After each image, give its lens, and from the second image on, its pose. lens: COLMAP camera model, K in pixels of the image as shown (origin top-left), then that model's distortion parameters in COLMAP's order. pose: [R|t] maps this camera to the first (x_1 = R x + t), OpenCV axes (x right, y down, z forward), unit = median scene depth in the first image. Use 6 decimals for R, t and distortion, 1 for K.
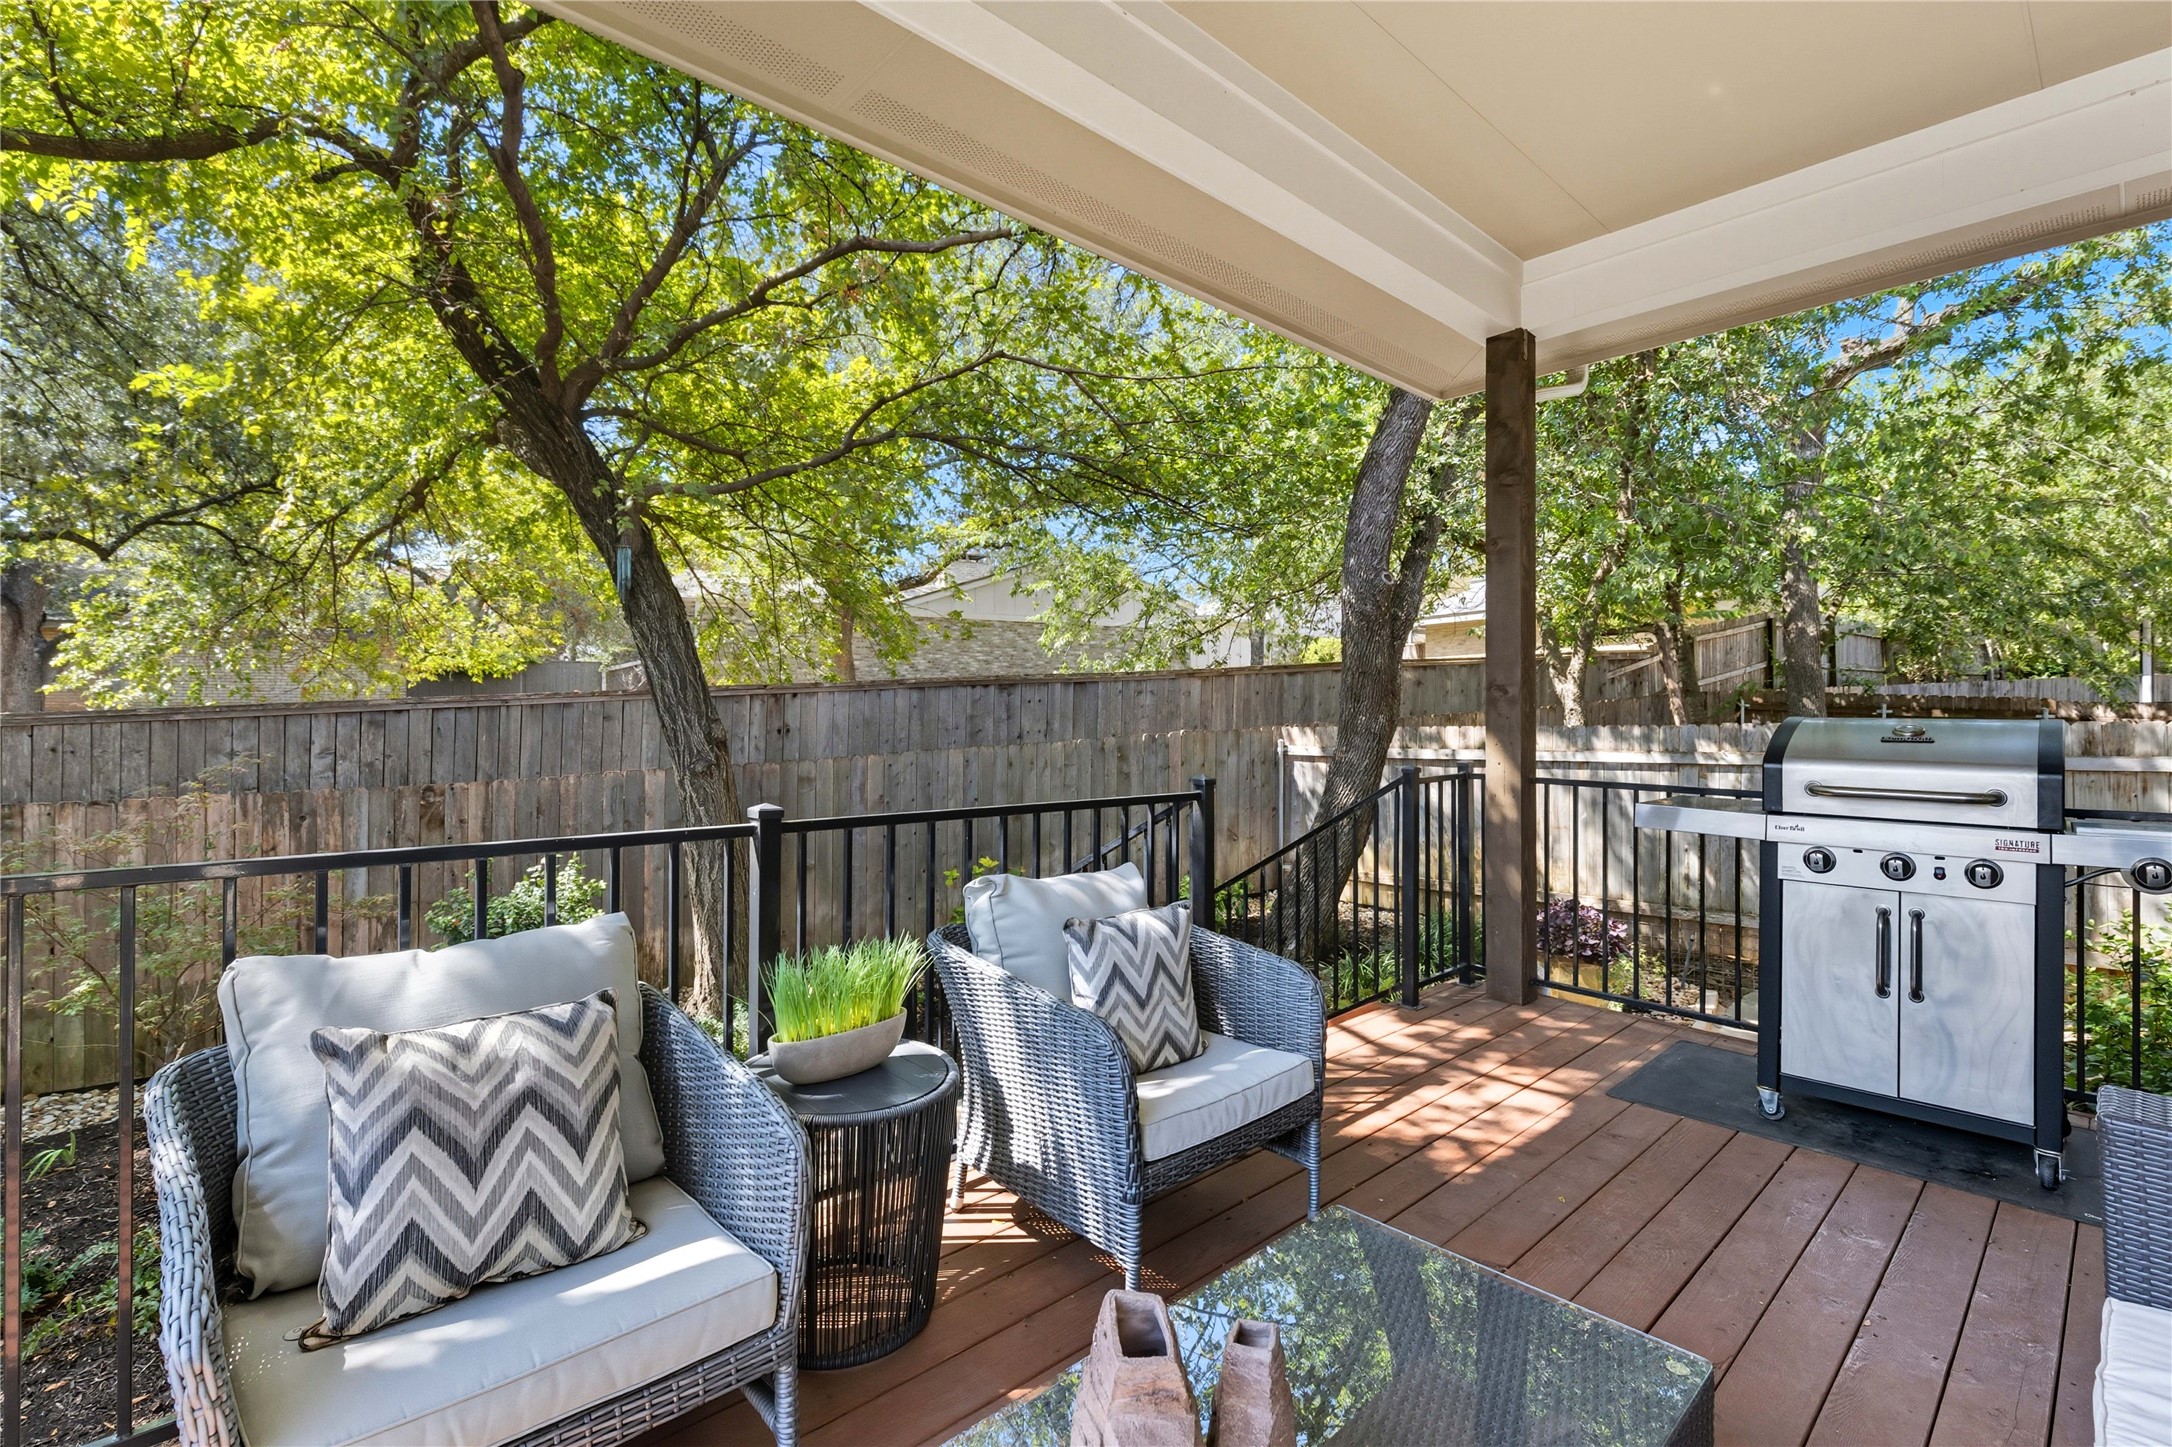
lens RADIAL K [[972.1, 0, 1094.4], [0, 972.1, 725.8], [0, 0, 1]] dist [-0.000146, -0.000241]
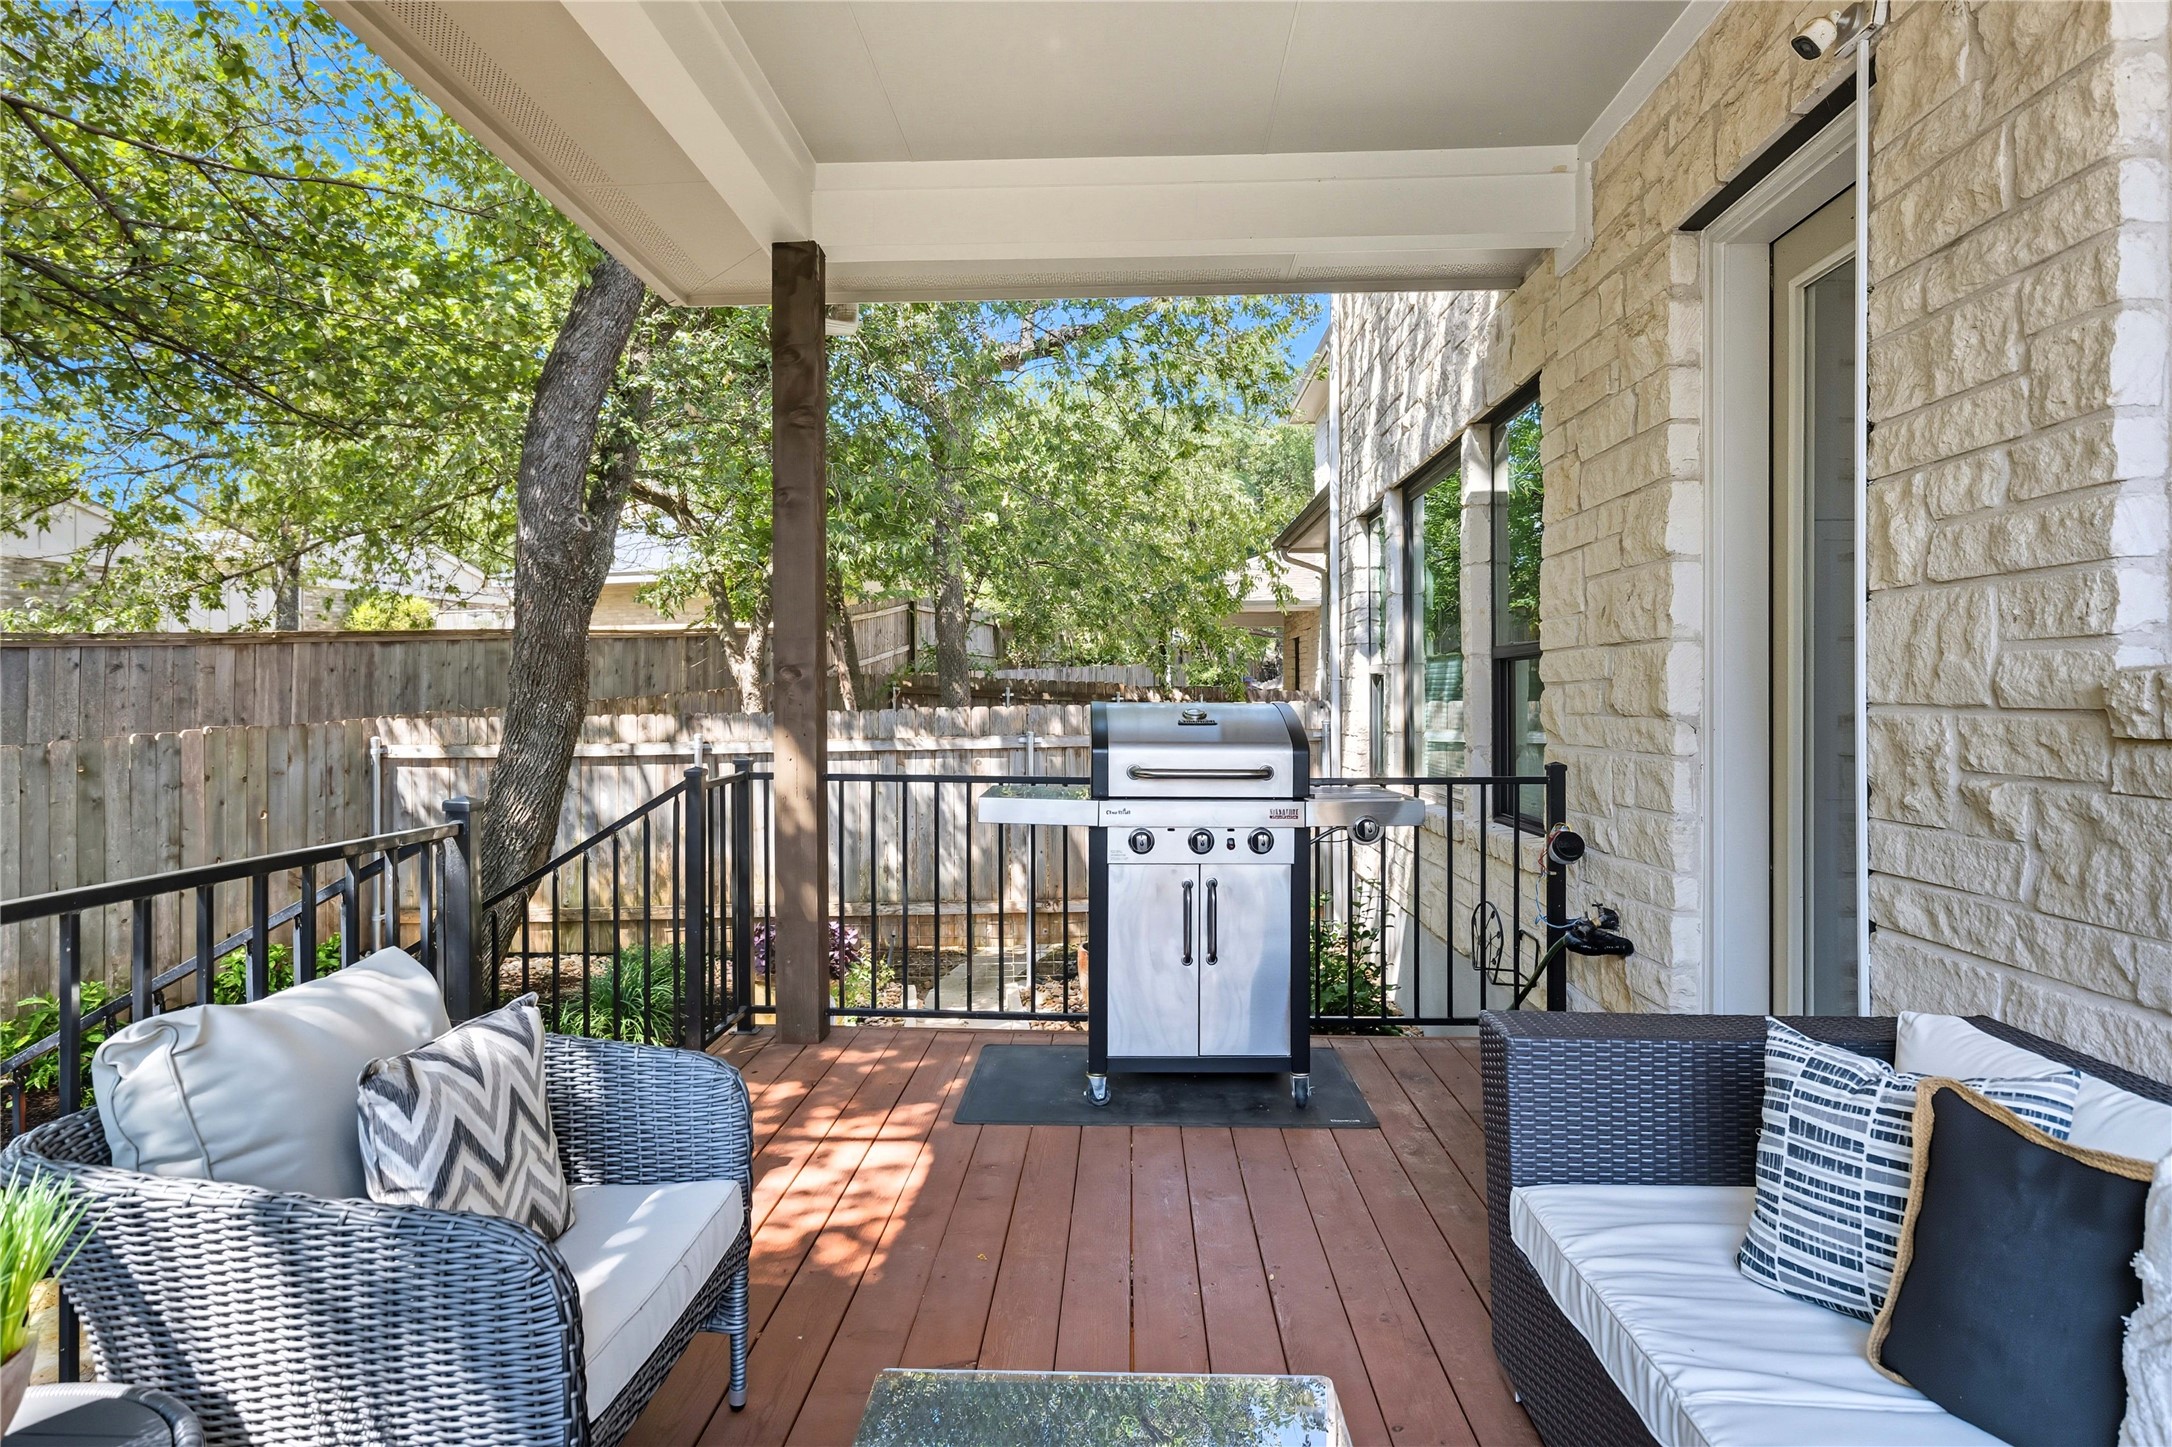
lens RADIAL K [[1170.6, 0, 1080.9], [0, 1170.6, 712.6], [0, 0, 1]] dist [0.041596, -0.026529]
pose [[0.717775, -0.012661, 0.696160, -0.126178], [0.012928, 0.999905, 0.004856, -0.003627], [-0.696155, 0.005515, 0.717871, 0.123442]]
